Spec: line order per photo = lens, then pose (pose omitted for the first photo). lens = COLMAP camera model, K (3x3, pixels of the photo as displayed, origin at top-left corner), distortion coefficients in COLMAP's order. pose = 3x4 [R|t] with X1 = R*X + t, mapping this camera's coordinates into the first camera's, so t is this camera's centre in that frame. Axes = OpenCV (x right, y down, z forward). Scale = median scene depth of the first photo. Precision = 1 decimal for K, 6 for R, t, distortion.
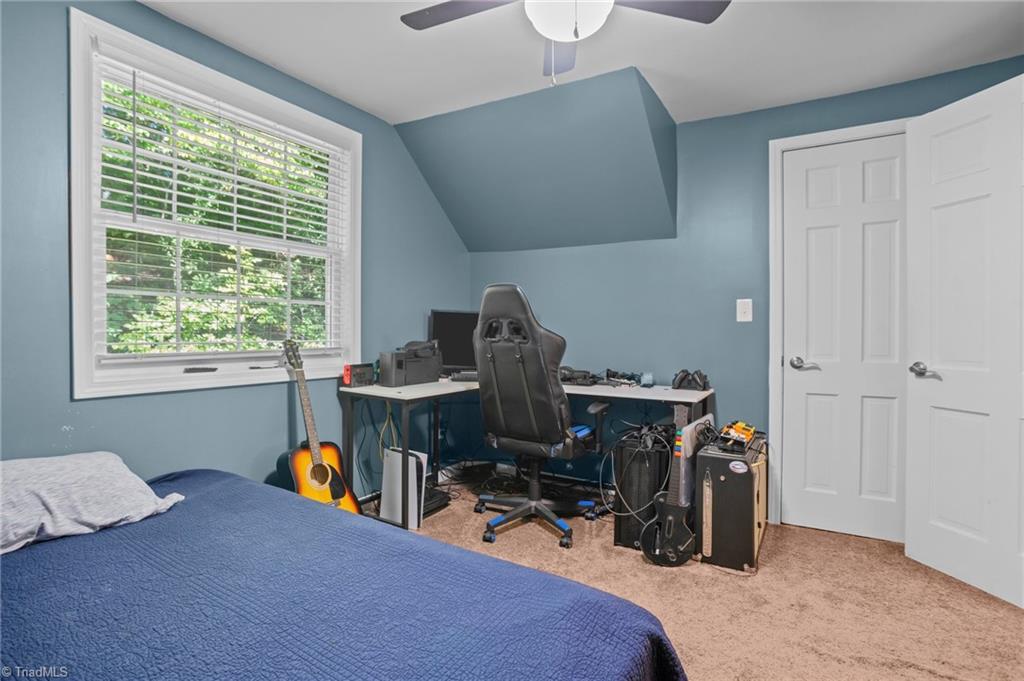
lens RADIAL K [[499.3, 0, 509.2], [0, 499.3, 339.8], [0, 0, 1]] dist [-0.069336, 0.038295]
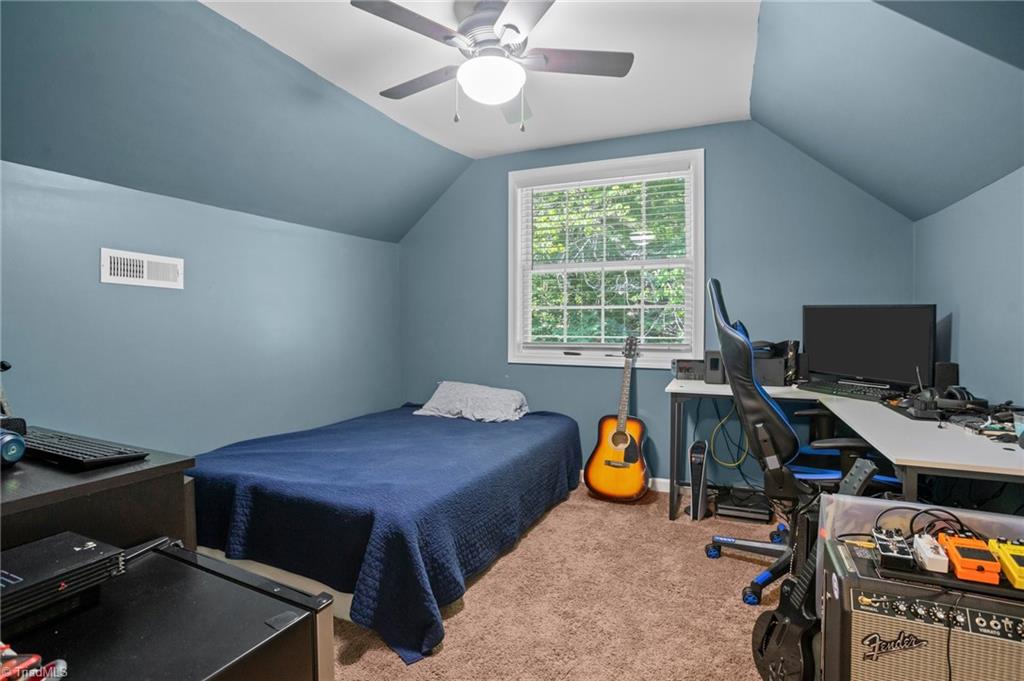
lens RADIAL K [[499.3, 0, 509.2], [0, 499.3, 339.8], [0, 0, 1]] dist [-0.069336, 0.038295]
pose [[0.148142, 0.003164, -0.988961, 0.846220], [-0.029559, 0.999562, -0.001229, 0.022394], [0.988524, 0.029415, 0.148170, 0.504205]]
